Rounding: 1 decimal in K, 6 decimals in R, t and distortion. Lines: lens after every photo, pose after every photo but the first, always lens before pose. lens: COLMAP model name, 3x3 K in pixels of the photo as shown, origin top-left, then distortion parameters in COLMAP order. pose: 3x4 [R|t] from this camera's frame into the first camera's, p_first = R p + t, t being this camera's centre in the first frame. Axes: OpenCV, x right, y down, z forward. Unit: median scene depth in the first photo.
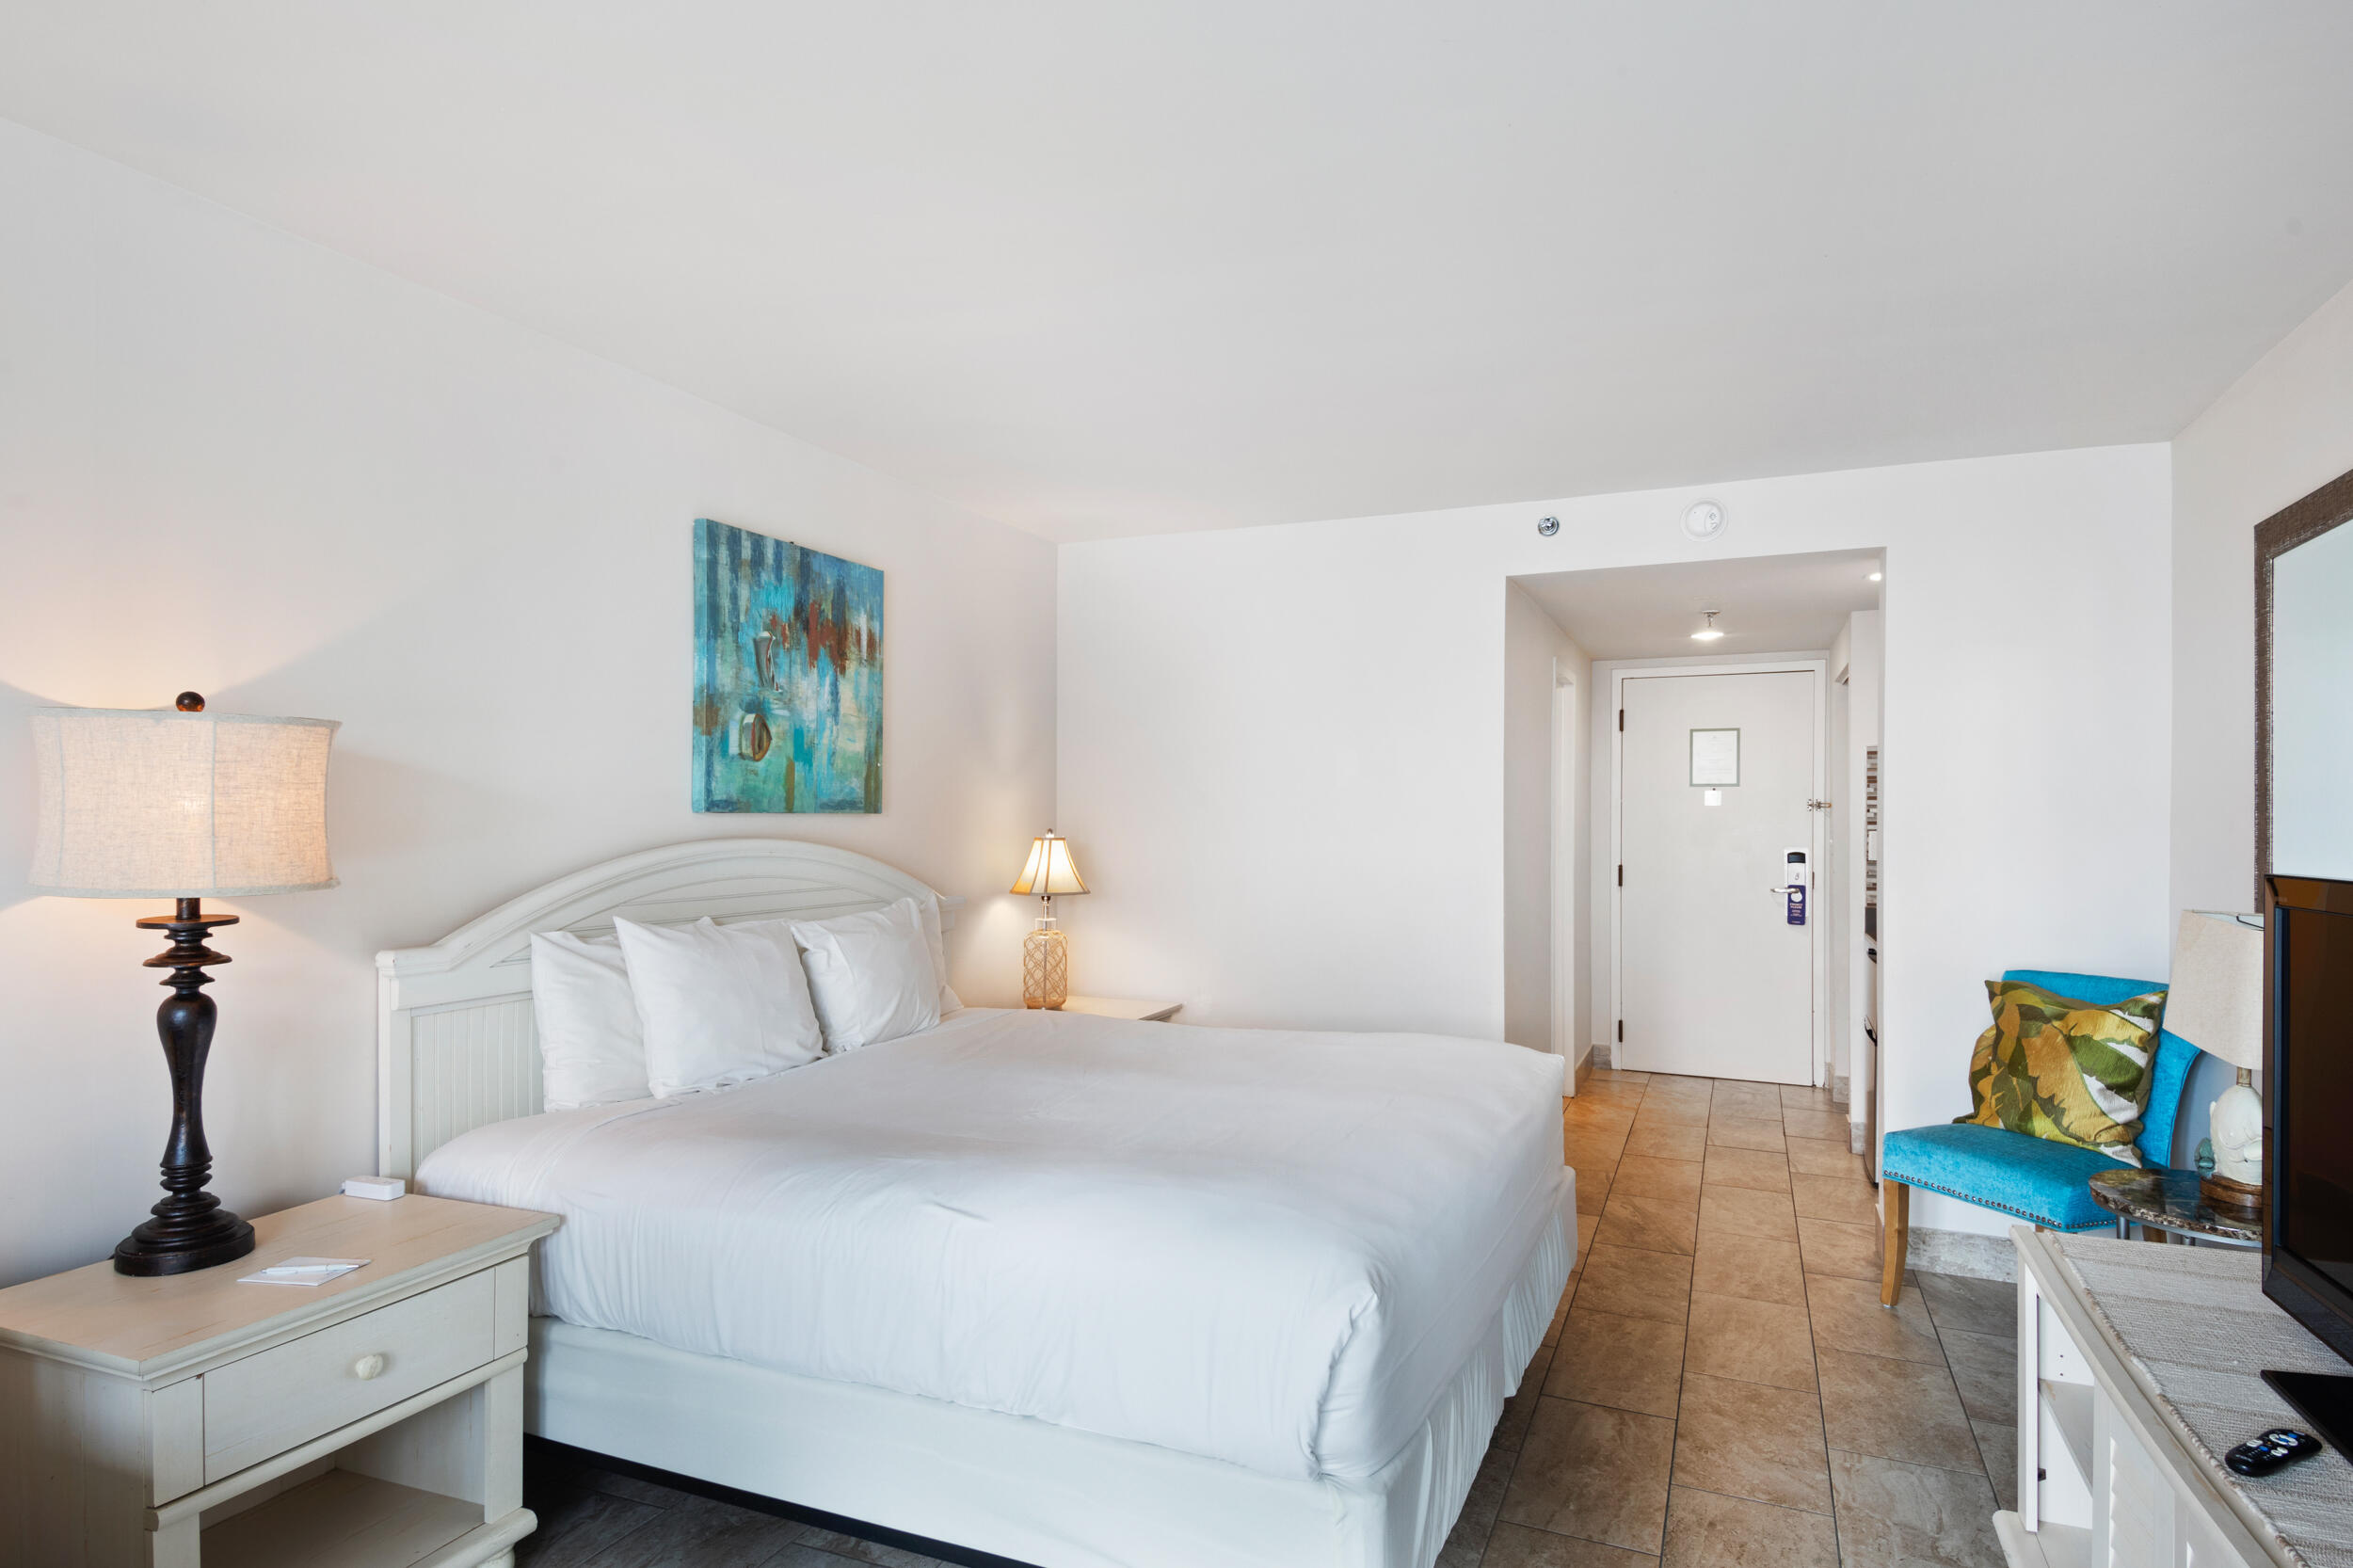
lens RADIAL K [[1295.9, 0, 1180.7], [0, 1295.9, 828.5], [0, 0, 1]] dist [0.054012, -0.000495]
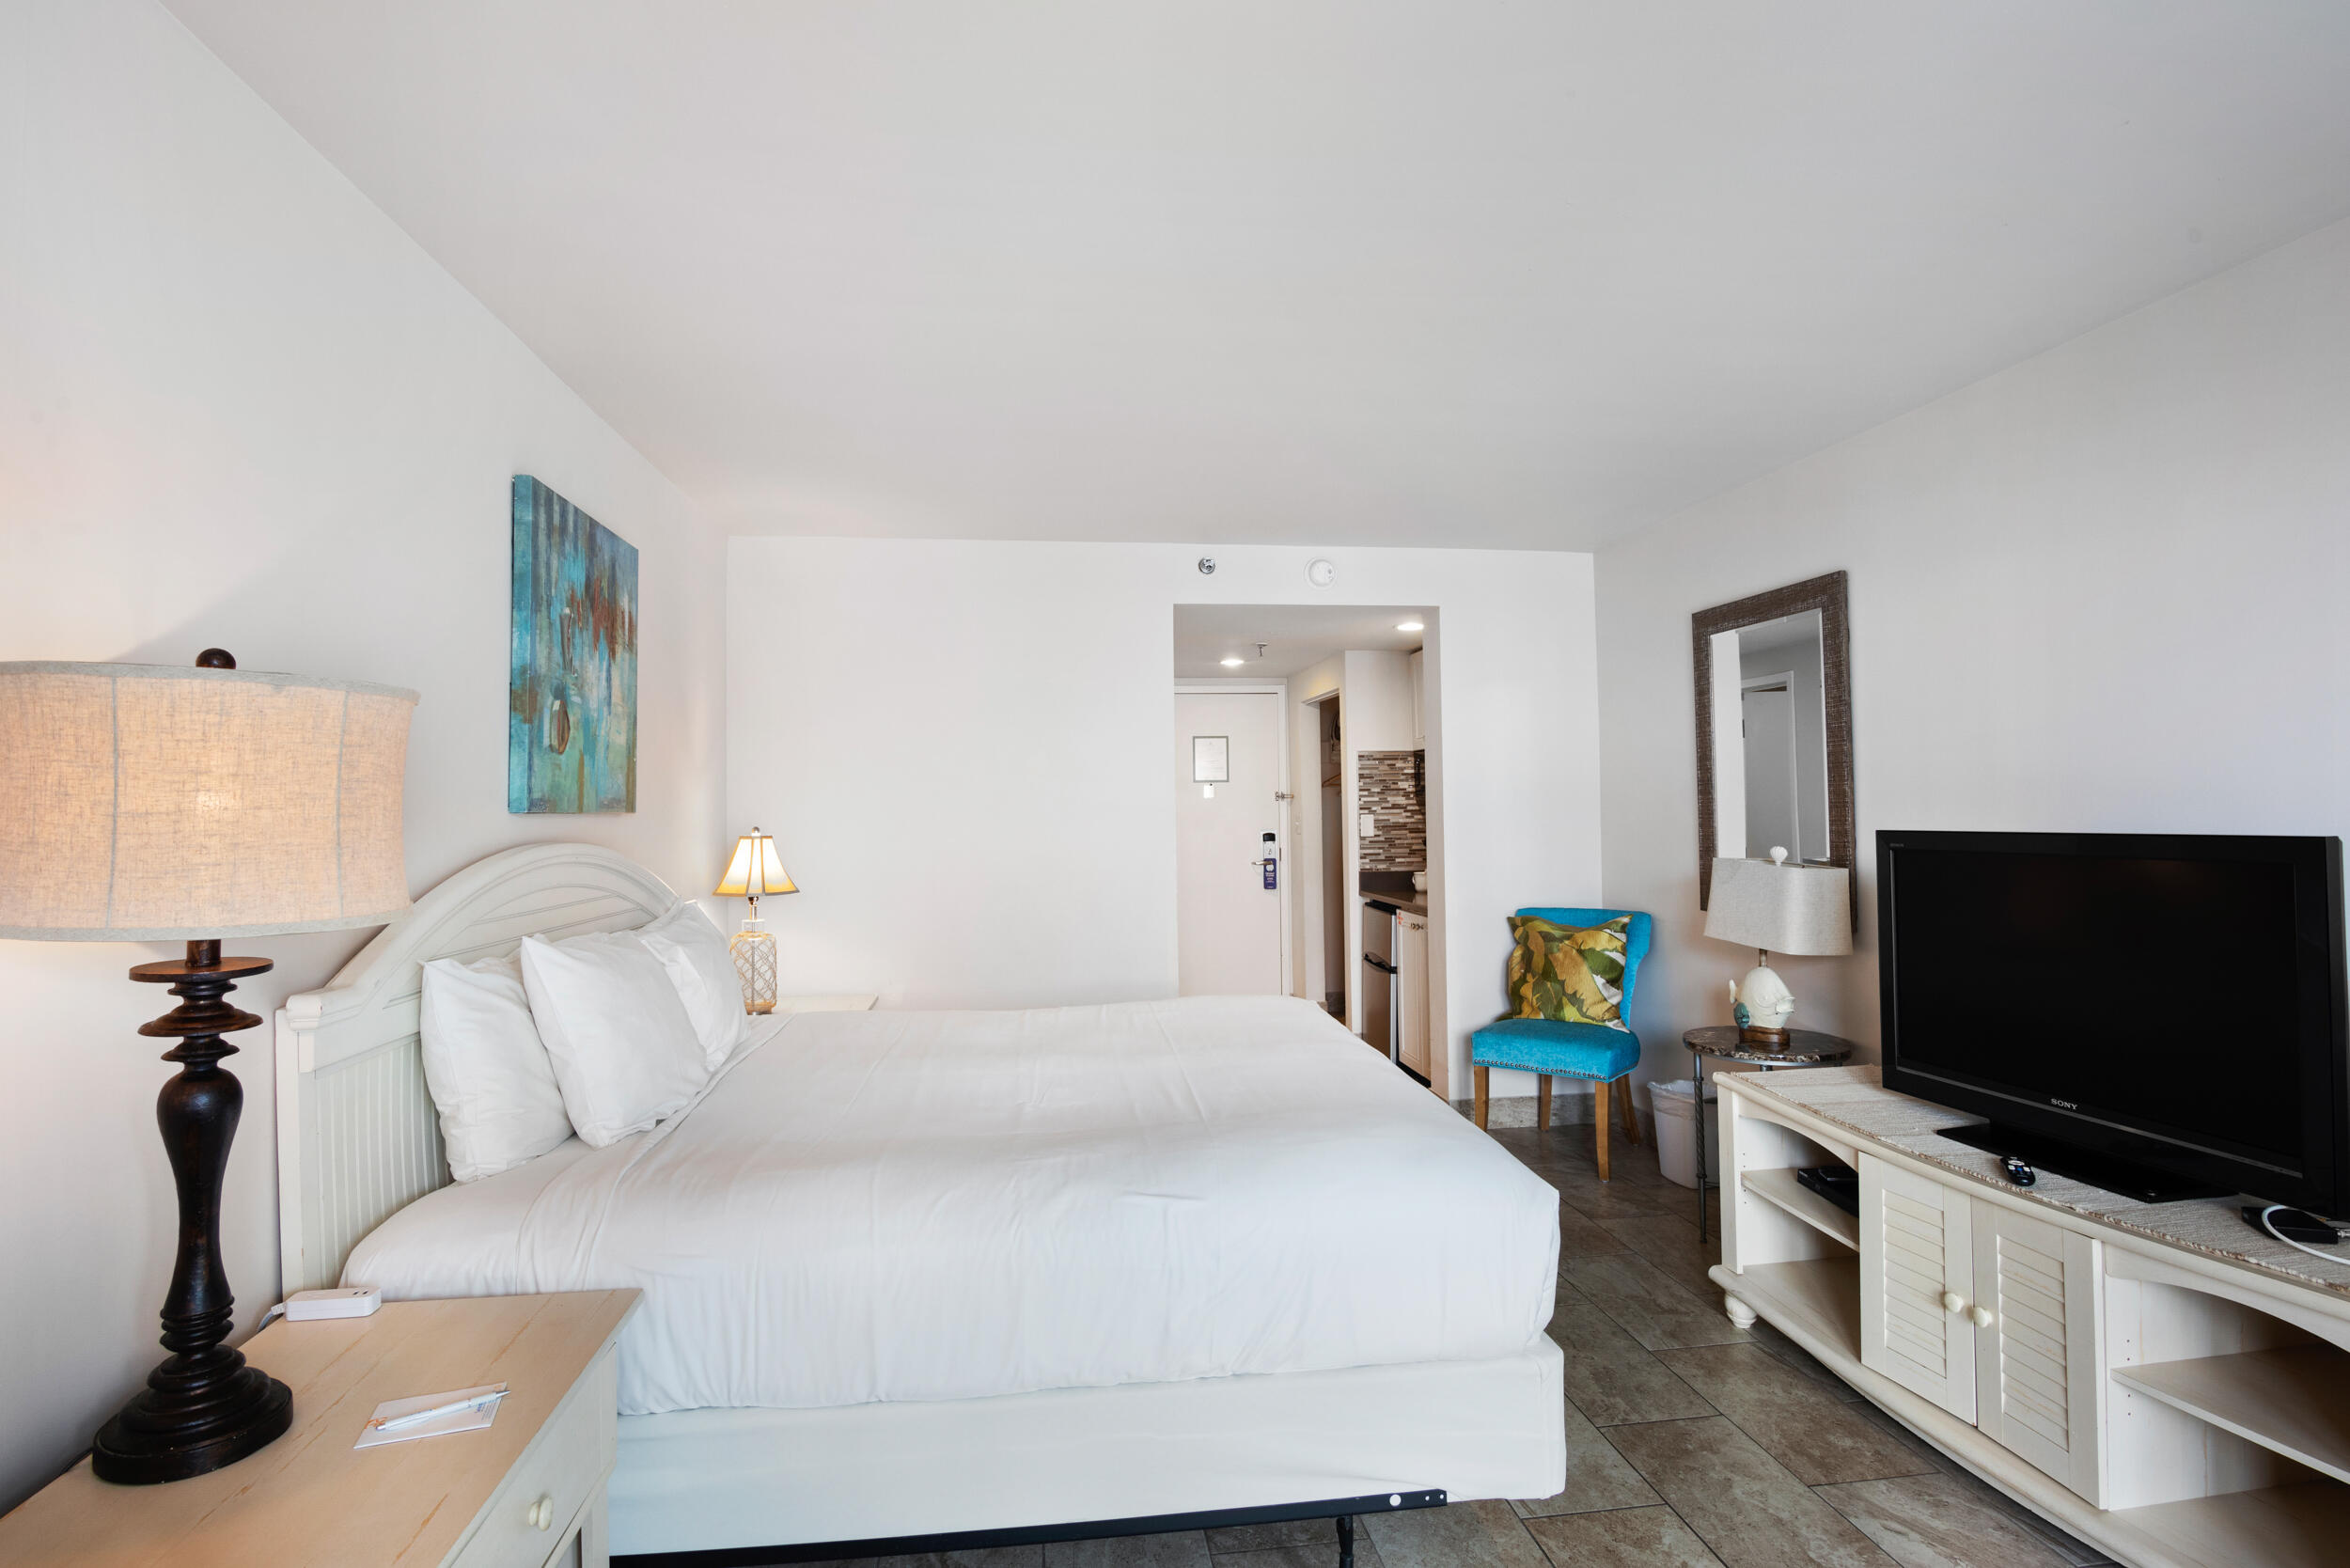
lens RADIAL K [[1171.8, 0, 1163.9], [0, 1171.8, 786.1], [0, 0, 1]] dist [0.037891, 0.000255]
pose [[0.861637, -0.006162, 0.507487, -0.383019], [0.022843, 0.999384, -0.026650, 0.000398], [-0.507011, 0.034556, 0.861247, 0.109435]]
